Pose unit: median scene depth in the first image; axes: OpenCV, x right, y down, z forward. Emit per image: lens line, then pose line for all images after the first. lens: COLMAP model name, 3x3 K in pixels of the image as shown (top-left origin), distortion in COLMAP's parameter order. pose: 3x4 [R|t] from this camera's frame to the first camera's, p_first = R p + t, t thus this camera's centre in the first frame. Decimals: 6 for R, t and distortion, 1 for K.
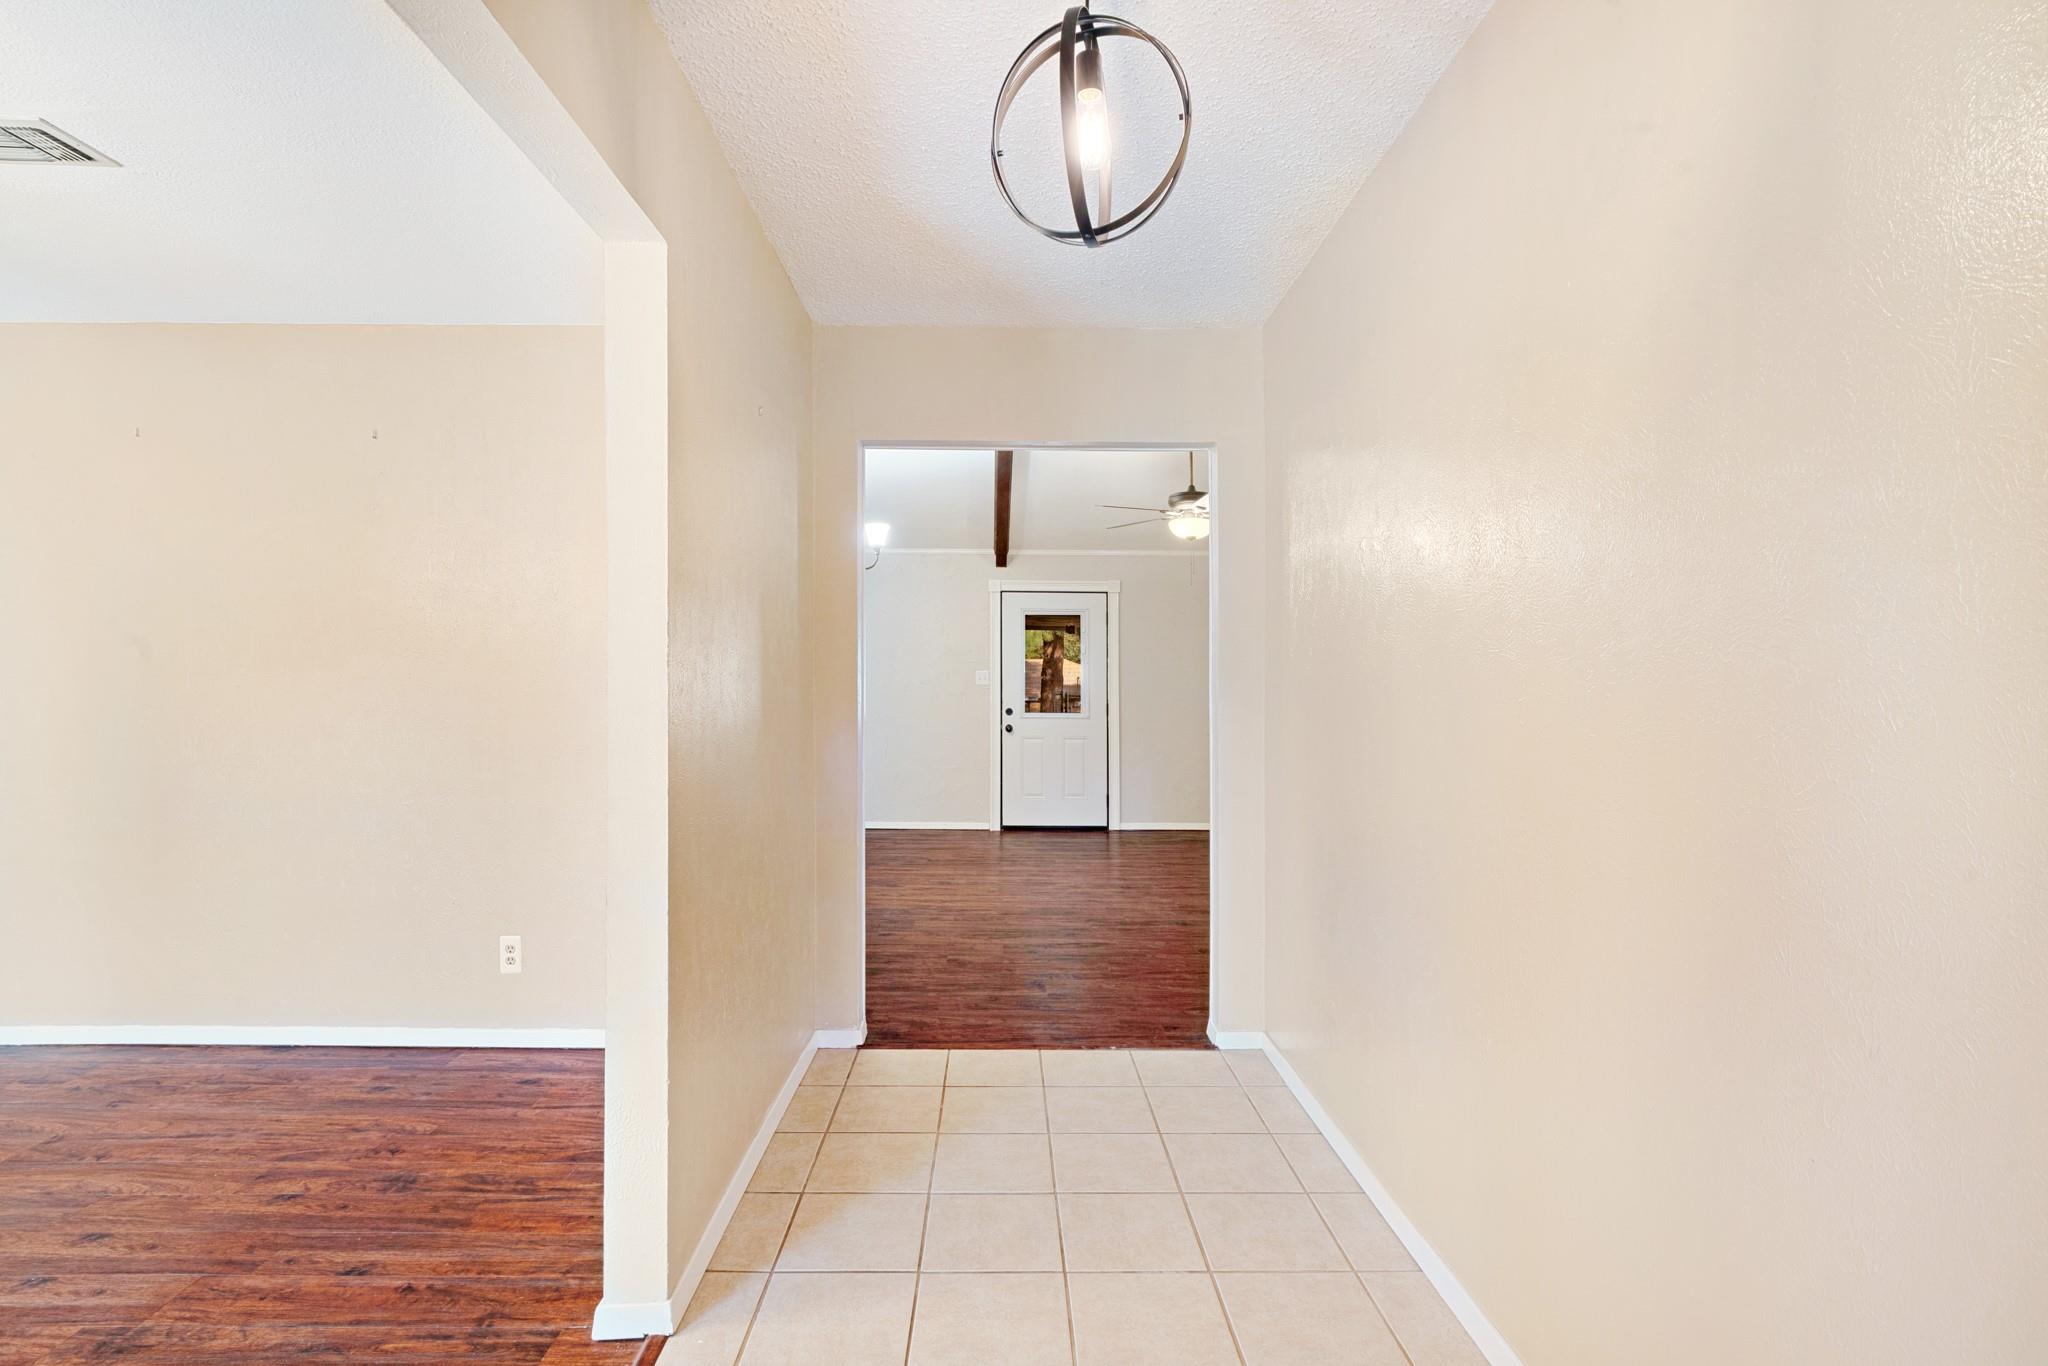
lens RADIAL K [[929.1, 0, 1018.3], [0, 929.1, 682.2], [0, 0, 1]] dist [-0.005640, 0.000199]
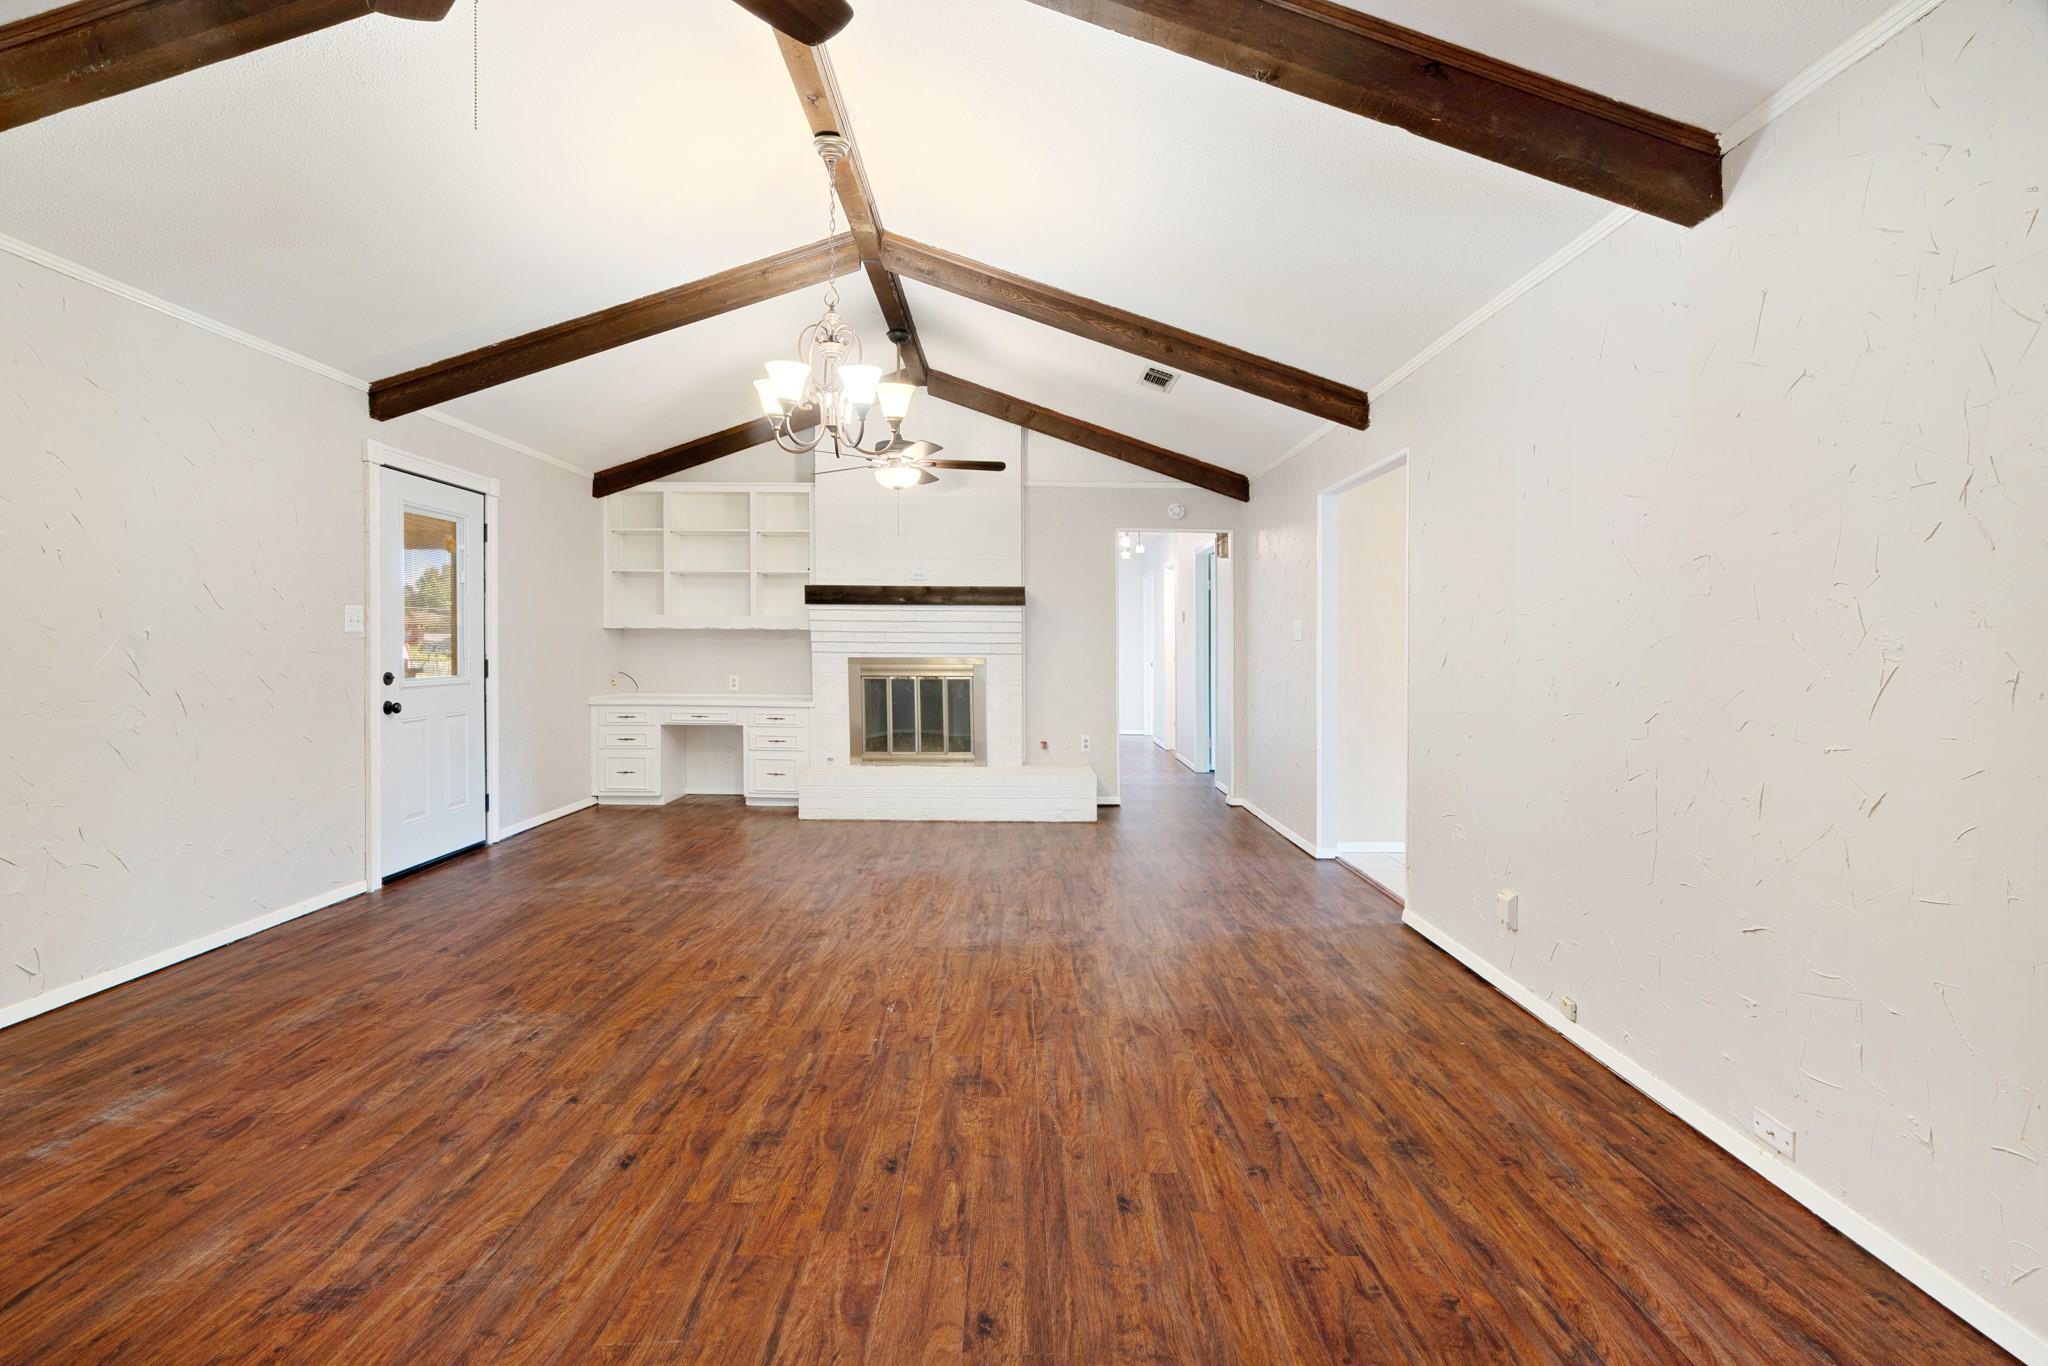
lens RADIAL K [[929.1, 0, 1018.6], [0, 929.1, 668.0], [0, 0, 1]] dist [-0.005640, 0.000199]
pose [[0.008233, -0.030263, 0.999508, -1.261001], [-0.008730, 0.999502, 0.030334, 0.013230], [-0.999928, -0.008976, 0.007965, 1.337590]]
